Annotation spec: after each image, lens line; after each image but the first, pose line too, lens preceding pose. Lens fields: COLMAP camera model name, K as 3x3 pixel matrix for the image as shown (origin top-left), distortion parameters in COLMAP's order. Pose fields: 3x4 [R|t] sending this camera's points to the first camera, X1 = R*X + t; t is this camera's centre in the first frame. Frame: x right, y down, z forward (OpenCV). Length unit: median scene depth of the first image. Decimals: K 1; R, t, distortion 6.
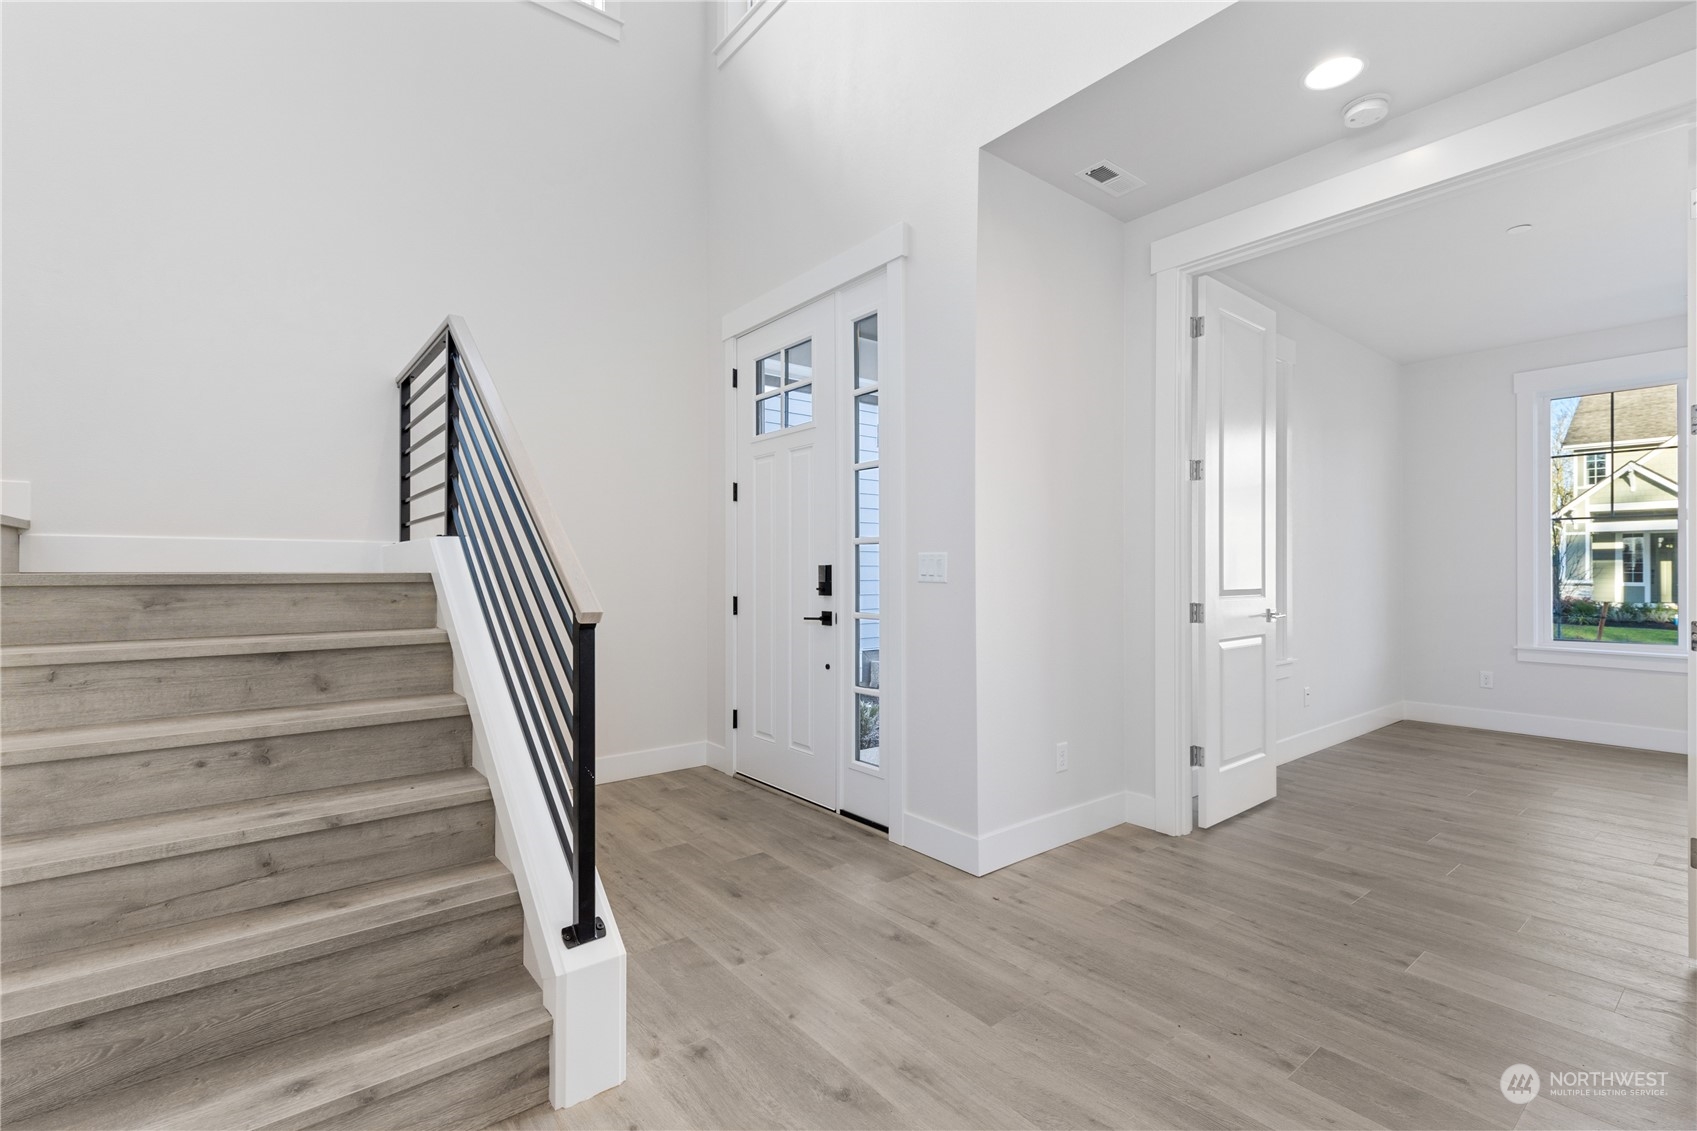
lens RADIAL K [[755.3, 0, 834.0], [0, 755.3, 564.0], [0, 0, 1]] dist [-0.002531, 0.000100]
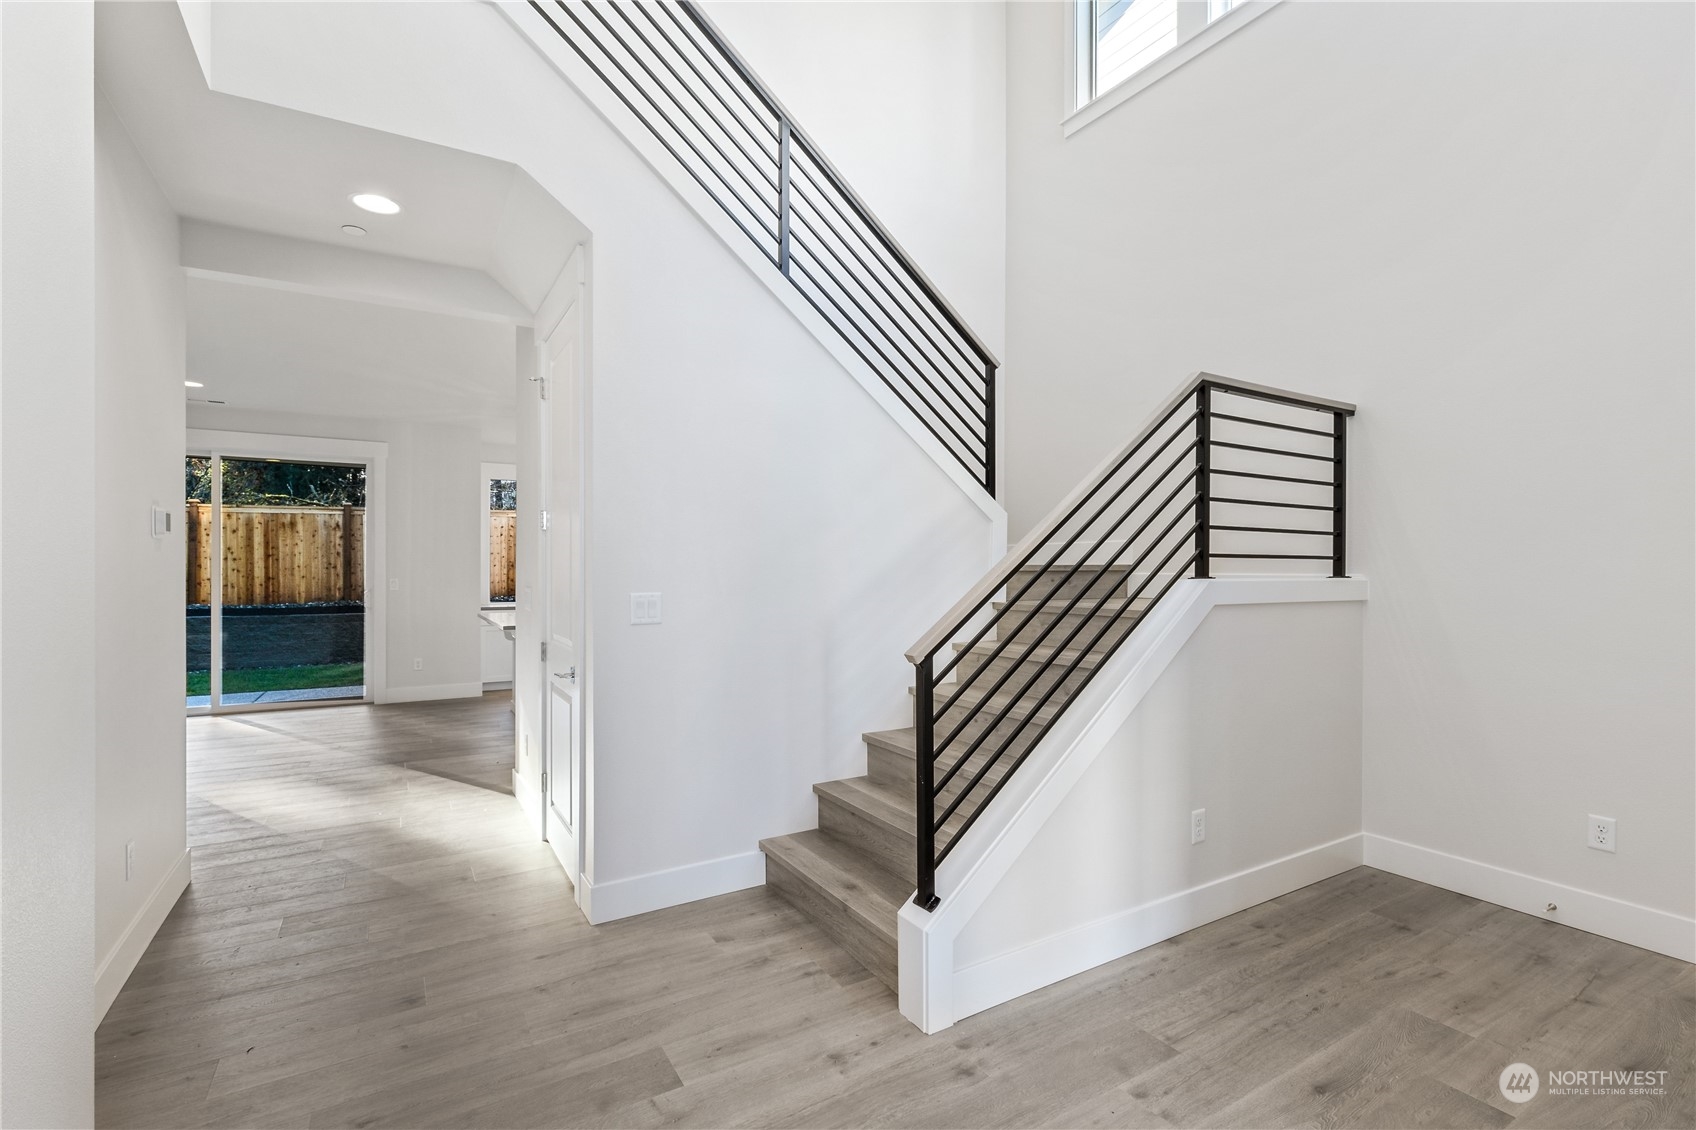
lens RADIAL K [[754.9, 0, 842.7], [0, 754.9, 572.1], [0, 0, 1]] dist [-0.002531, 0.000100]
pose [[-0.113922, -0.001504, -0.993489, 0.622571], [0.009807, 0.999948, -0.002638, -0.042560], [0.993441, -0.010044, -0.113902, 0.655126]]
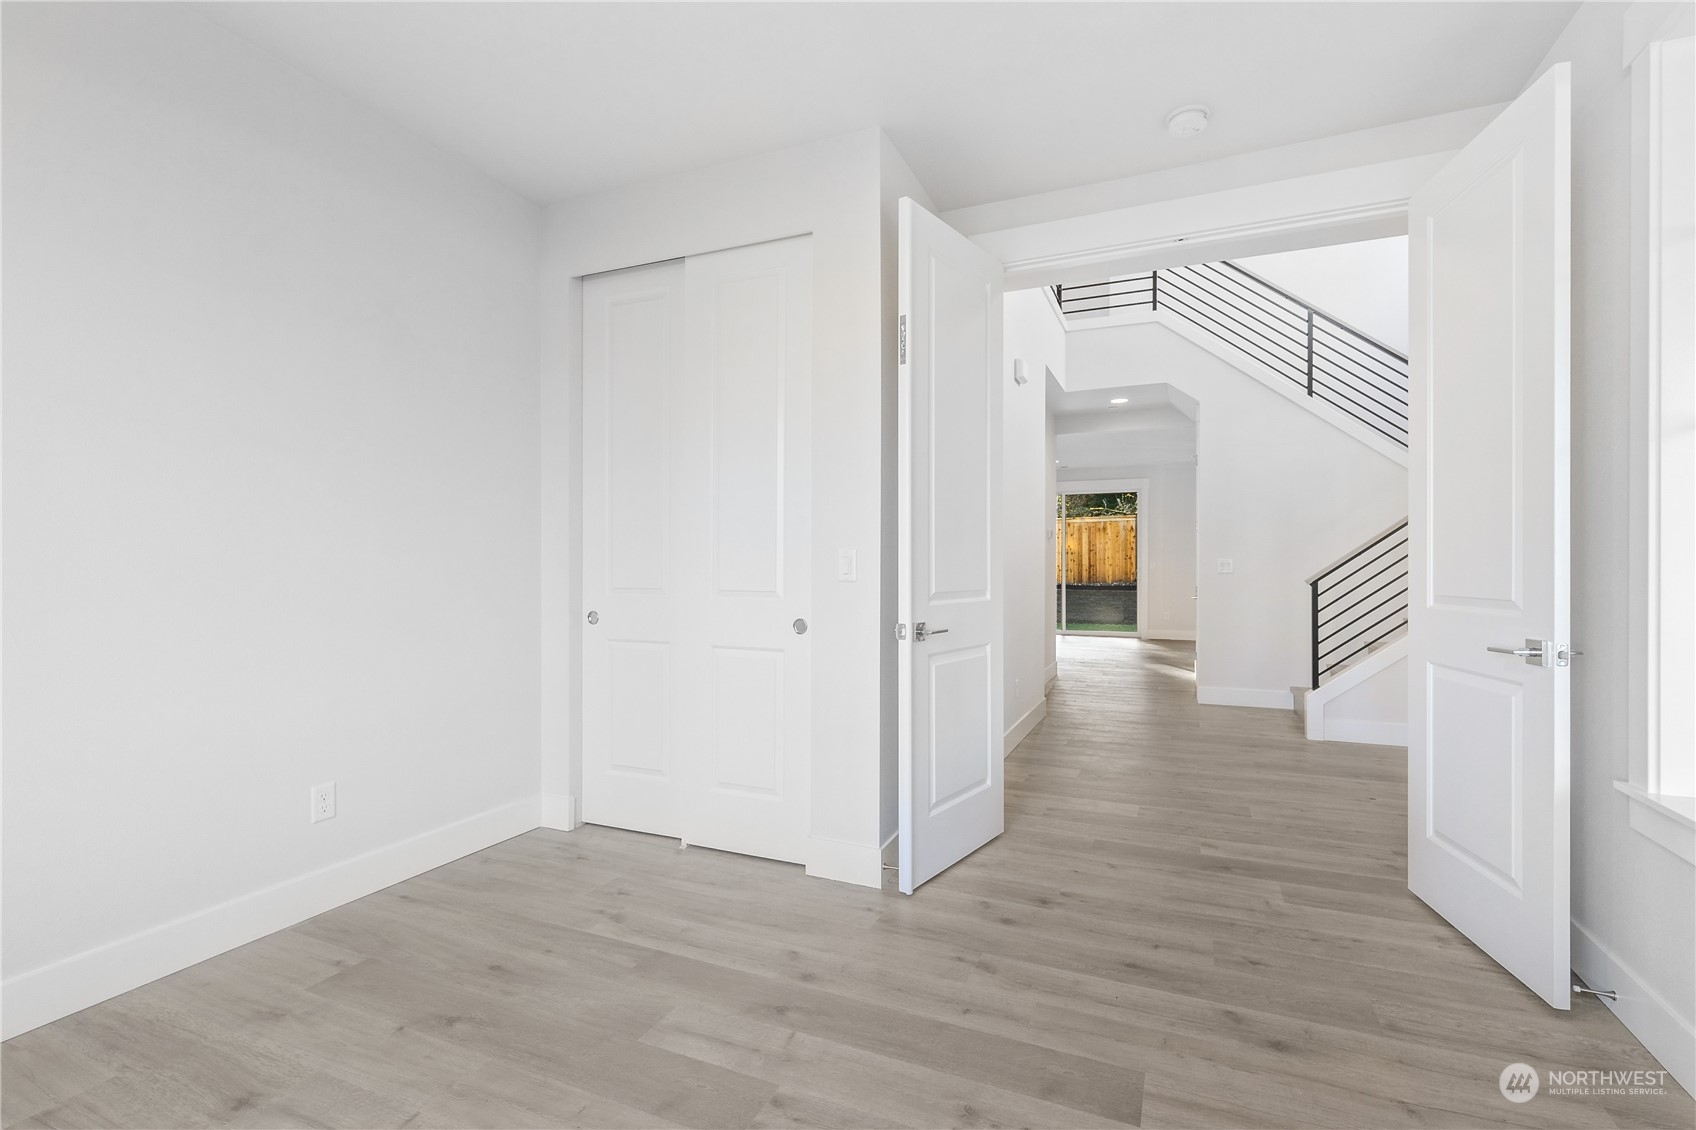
lens RADIAL K [[754.9, 0, 856.9], [0, 754.9, 570.2], [0, 0, 1]] dist [-0.002531, 0.000100]
pose [[-0.877274, -0.002033, -0.479985, 1.564336], [0.000087, 0.999990, -0.004394, 0.017031], [0.479989, -0.003896, -0.877266, 1.603889]]
